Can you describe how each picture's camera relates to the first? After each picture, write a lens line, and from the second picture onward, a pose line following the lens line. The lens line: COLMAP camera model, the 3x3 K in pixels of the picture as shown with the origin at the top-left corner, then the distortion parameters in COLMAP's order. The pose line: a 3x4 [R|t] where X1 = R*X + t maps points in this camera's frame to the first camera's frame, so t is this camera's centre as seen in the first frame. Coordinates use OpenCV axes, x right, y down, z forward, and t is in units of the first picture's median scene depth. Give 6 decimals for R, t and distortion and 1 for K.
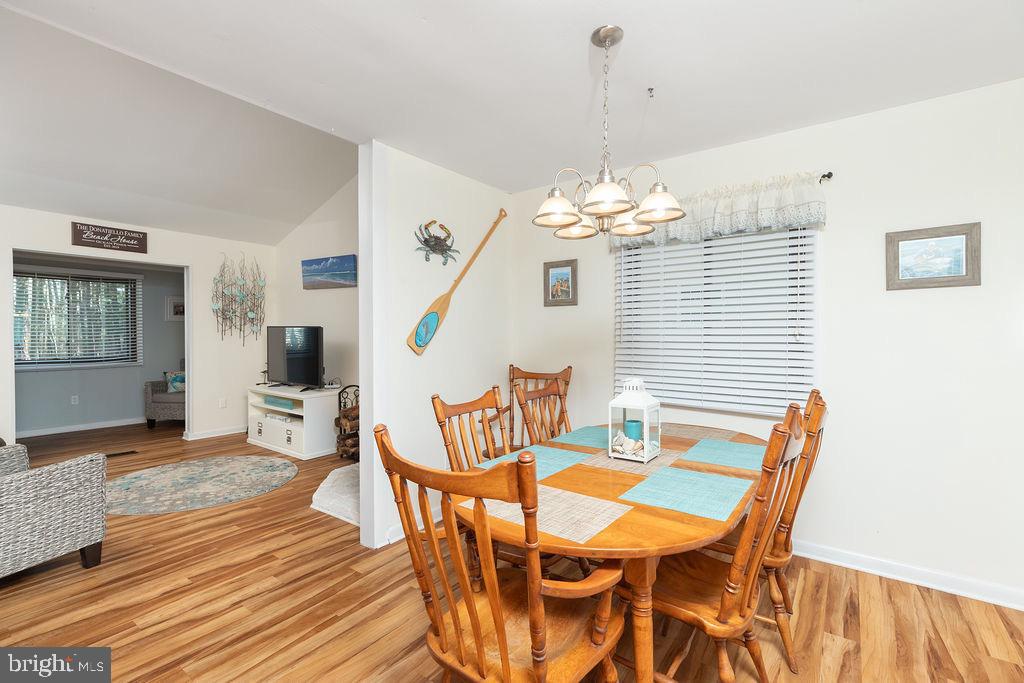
lens RADIAL K [[465.5, 0, 496.8], [0, 465.5, 338.5], [0, 0, 1]] dist [0.006397, -0.001456]
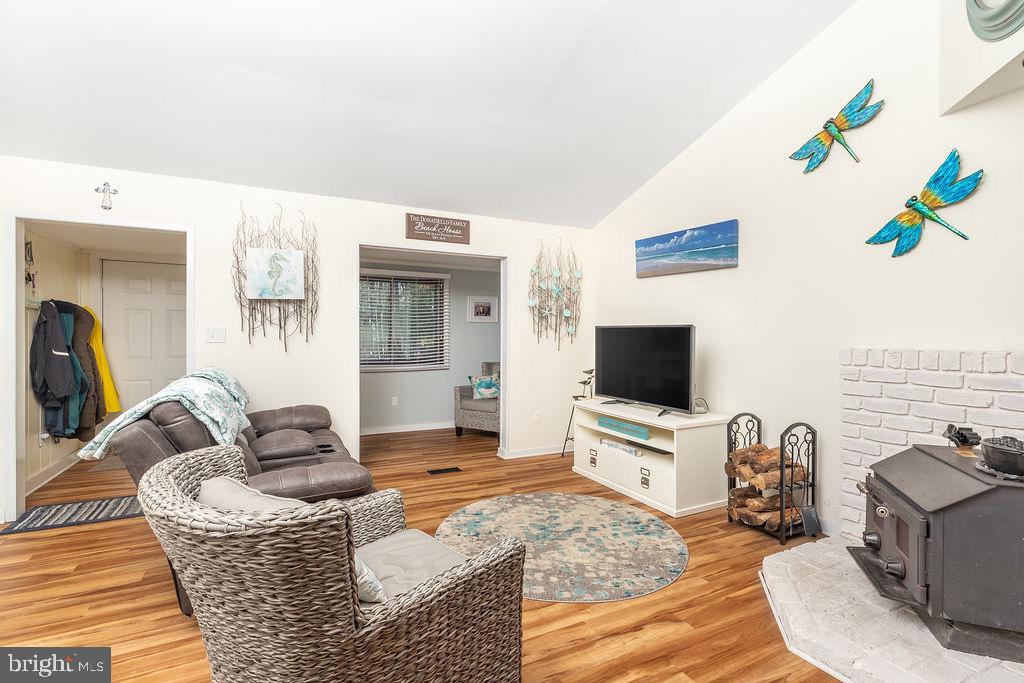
lens RADIAL K [[465.5, 0, 509.4], [0, 465.5, 340.7], [0, 0, 1]] dist [0.006397, -0.001456]
pose [[0.902758, 0.009764, -0.430038, -0.309316], [-0.013403, 0.999895, -0.005435, 0.005576], [0.429940, 0.010671, 0.902794, 0.244202]]
